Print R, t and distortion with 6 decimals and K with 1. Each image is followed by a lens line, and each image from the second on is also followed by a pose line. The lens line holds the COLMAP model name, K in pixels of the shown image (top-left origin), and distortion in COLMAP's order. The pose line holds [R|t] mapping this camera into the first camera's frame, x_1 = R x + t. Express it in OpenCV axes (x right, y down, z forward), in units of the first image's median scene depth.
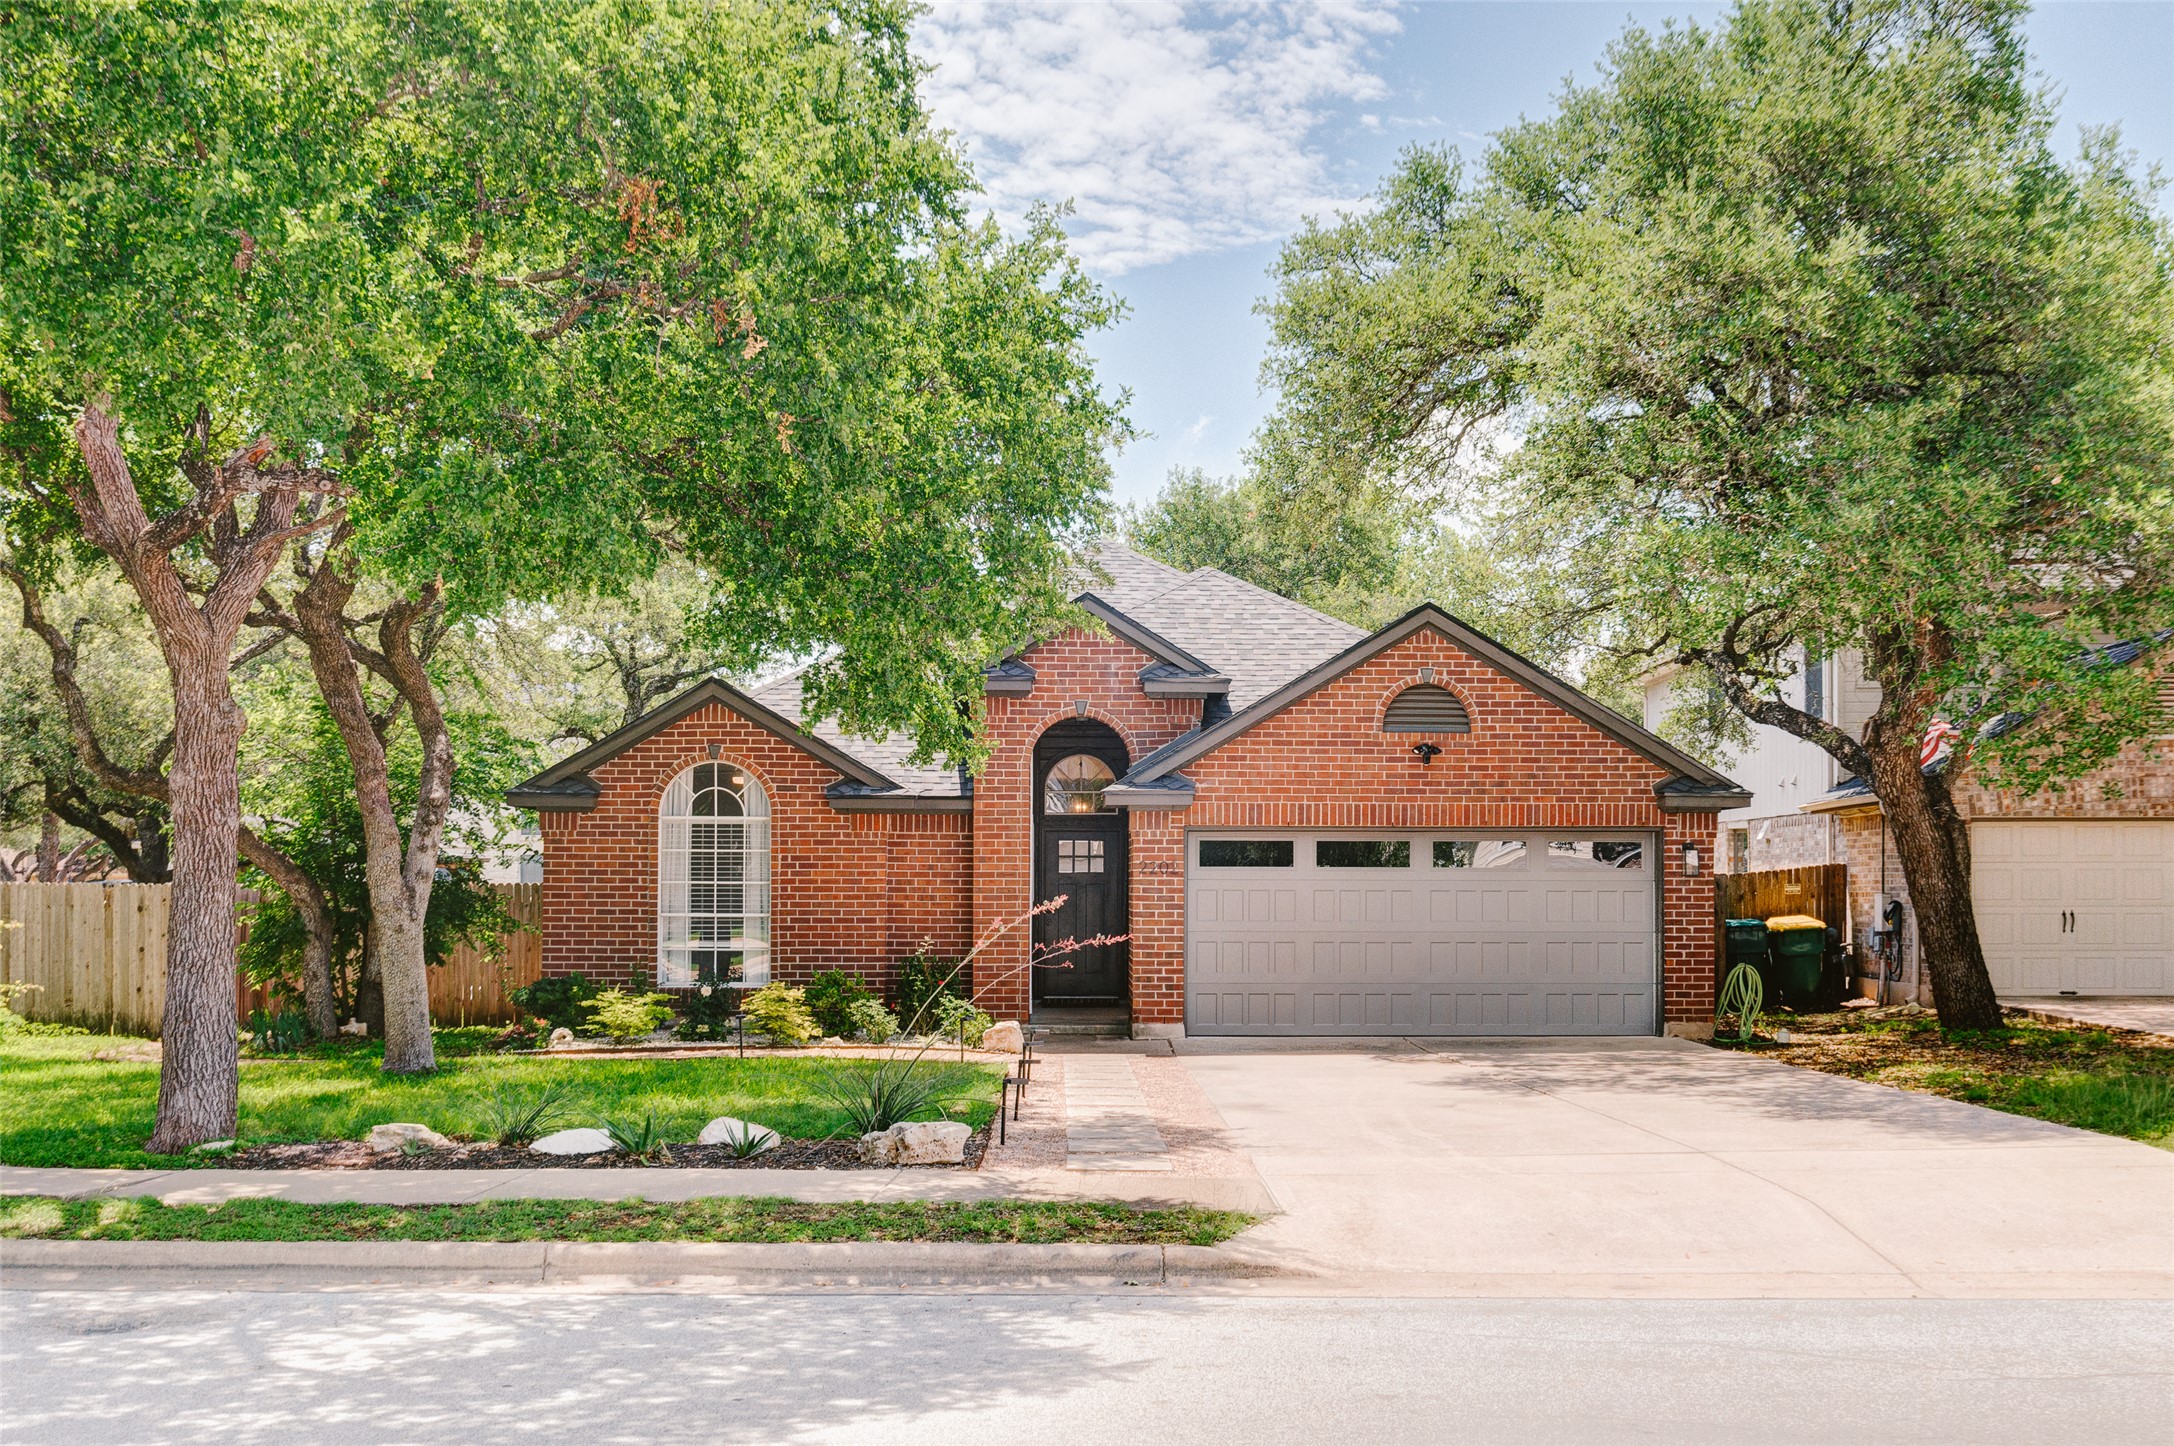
lens RADIAL K [[2195.0, 0, 1087.0], [0, 2195.0, 723.0], [0, 0, 1]] dist [-0.064676, -0.003981]
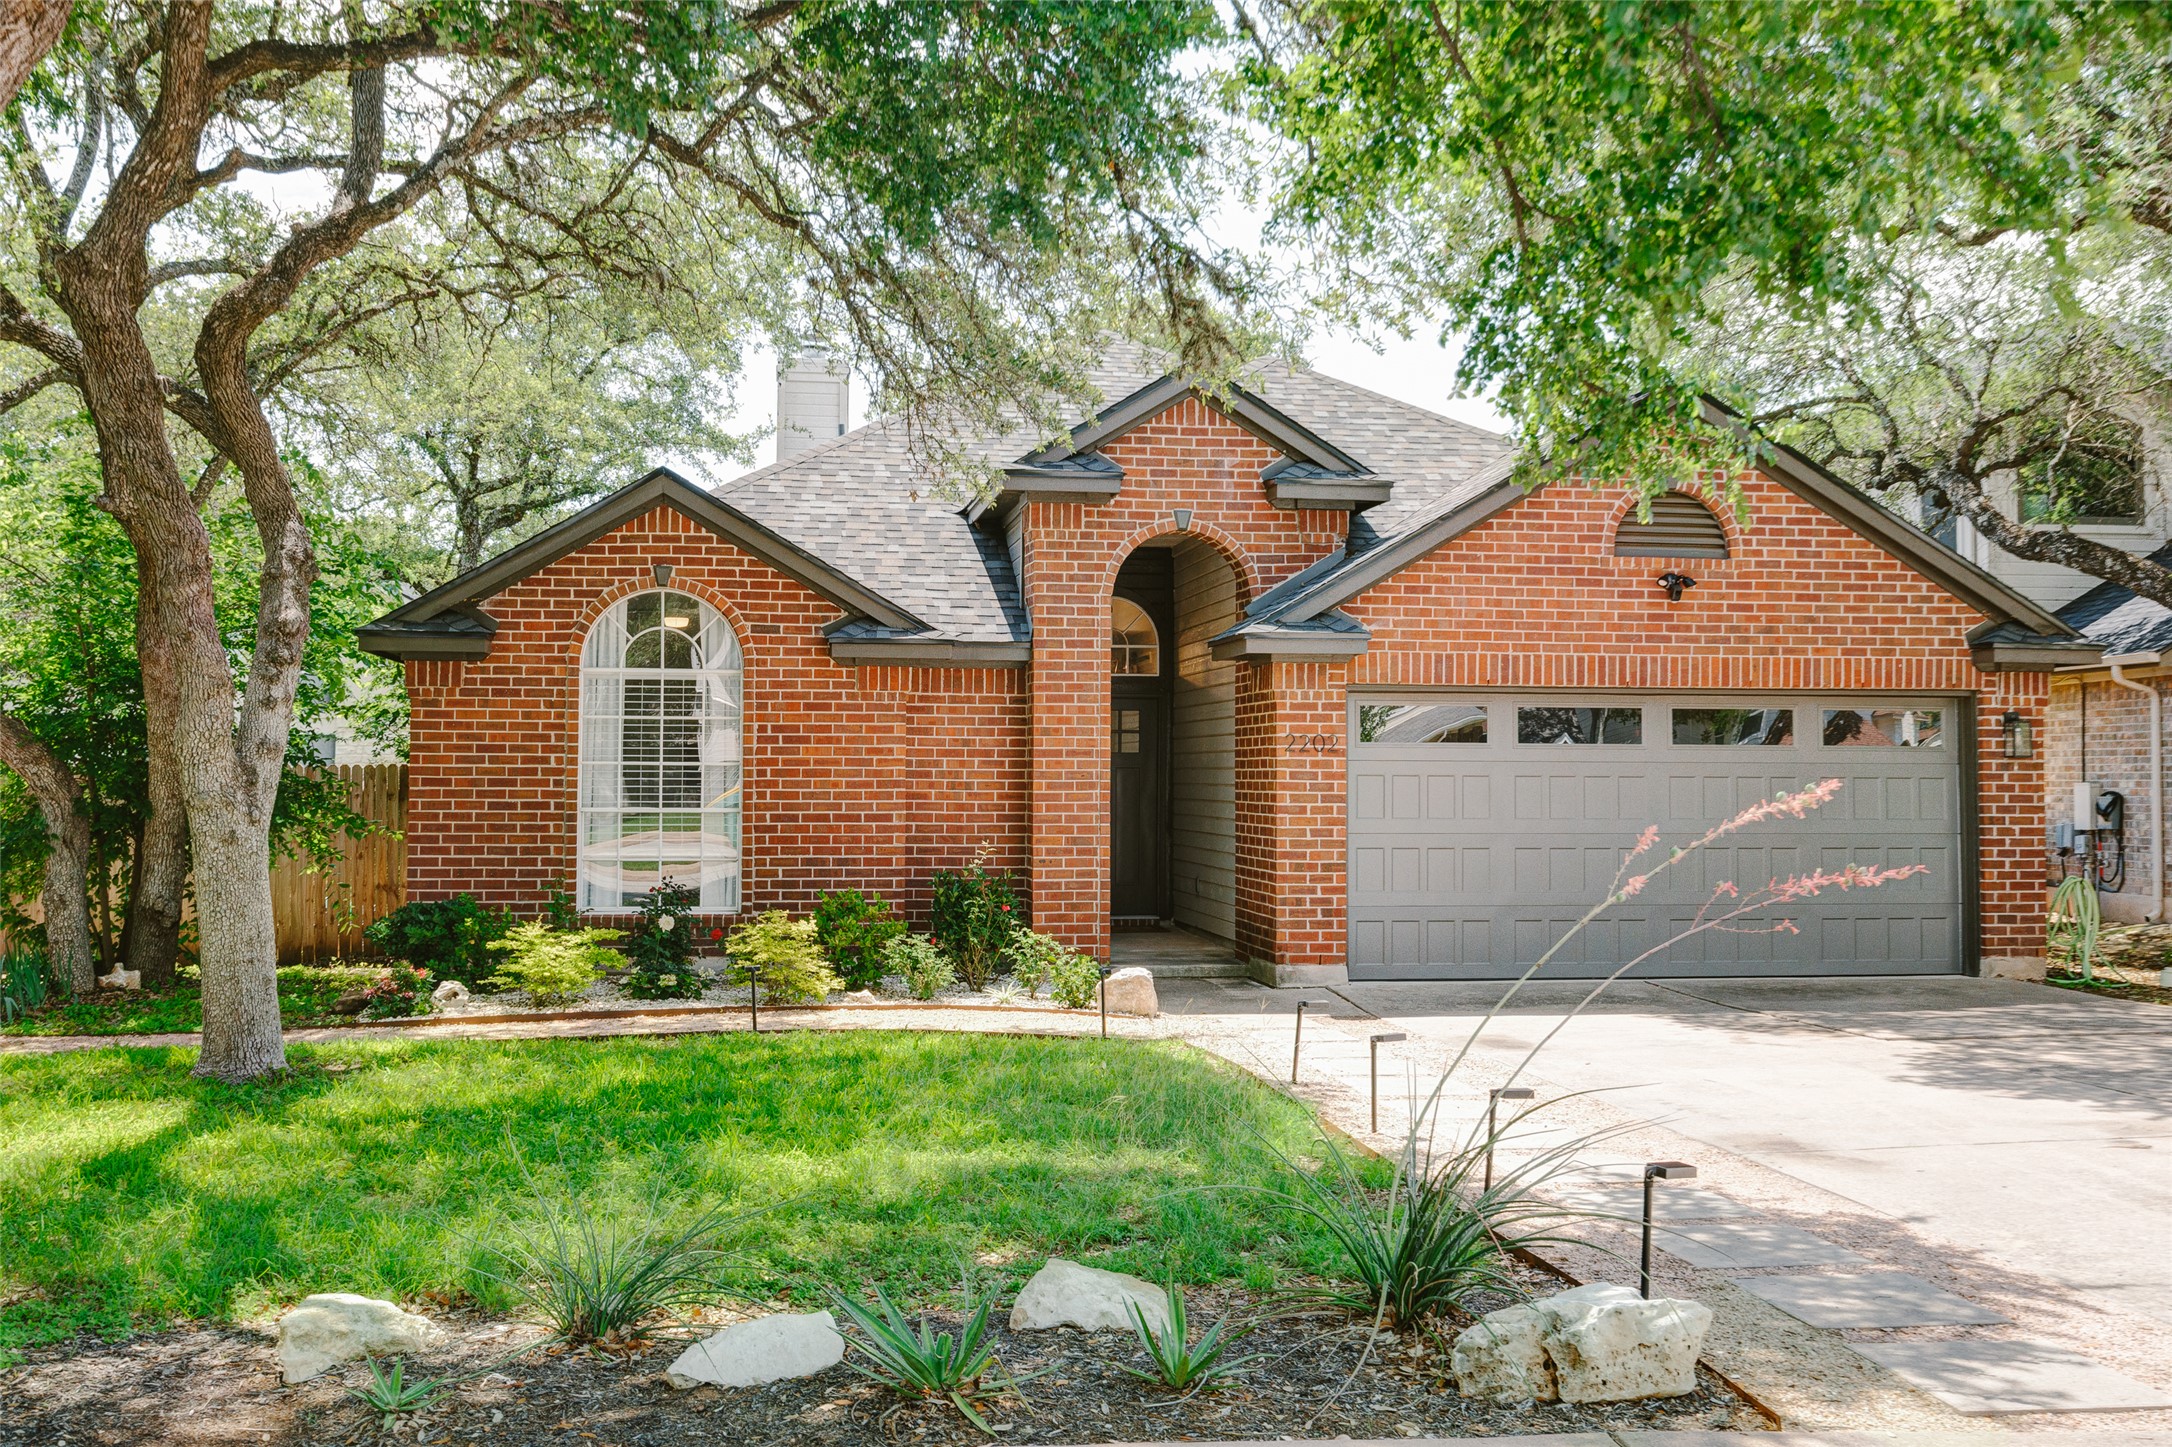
lens RADIAL K [[2241.5, 0, 1084.5], [0, 2241.5, 598.4], [0, 0, 1]] dist [-0.037023, -0.006436]
pose [[0.994586, 0.010192, 0.103420, -0.111845], [-0.009766, 0.999942, -0.004627, 0.022712], [-0.103461, 0.003592, 0.994627, 0.282322]]
